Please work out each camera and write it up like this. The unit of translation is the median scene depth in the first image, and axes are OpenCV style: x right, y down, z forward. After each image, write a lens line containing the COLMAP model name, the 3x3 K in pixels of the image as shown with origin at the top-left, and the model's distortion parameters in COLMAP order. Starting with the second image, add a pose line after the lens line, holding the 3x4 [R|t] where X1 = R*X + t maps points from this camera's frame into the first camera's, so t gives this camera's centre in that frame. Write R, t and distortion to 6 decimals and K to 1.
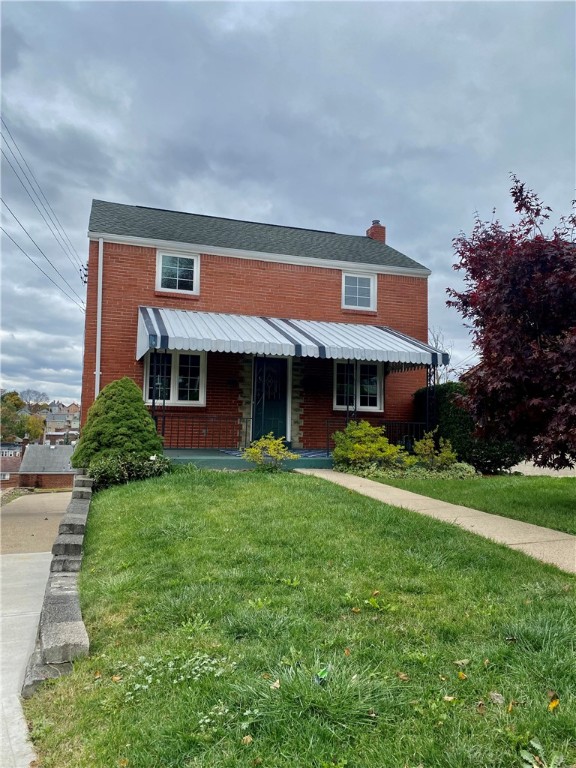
lens RADIAL K [[587.2, 0, 288.0], [0, 587.2, 384.0], [0, 0, 1]] dist [0.199126, -0.562090]
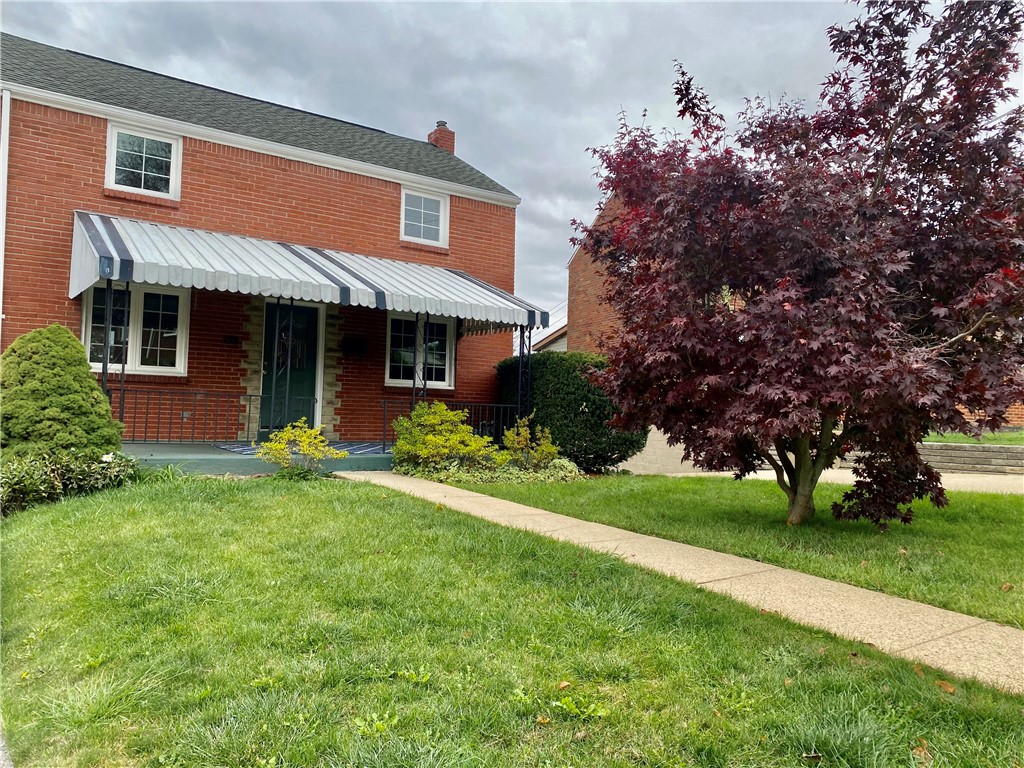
lens RADIAL K [[773.3, 0, 512.0], [0, 773.3, 384.0], [0, 0, 1]] dist [0.056839, -0.063148]
pose [[0.957126, 0.020240, 0.288964, -0.054076], [-0.032574, 0.998749, 0.037937, 0.003523], [-0.287835, -0.045723, 0.956588, 0.096920]]
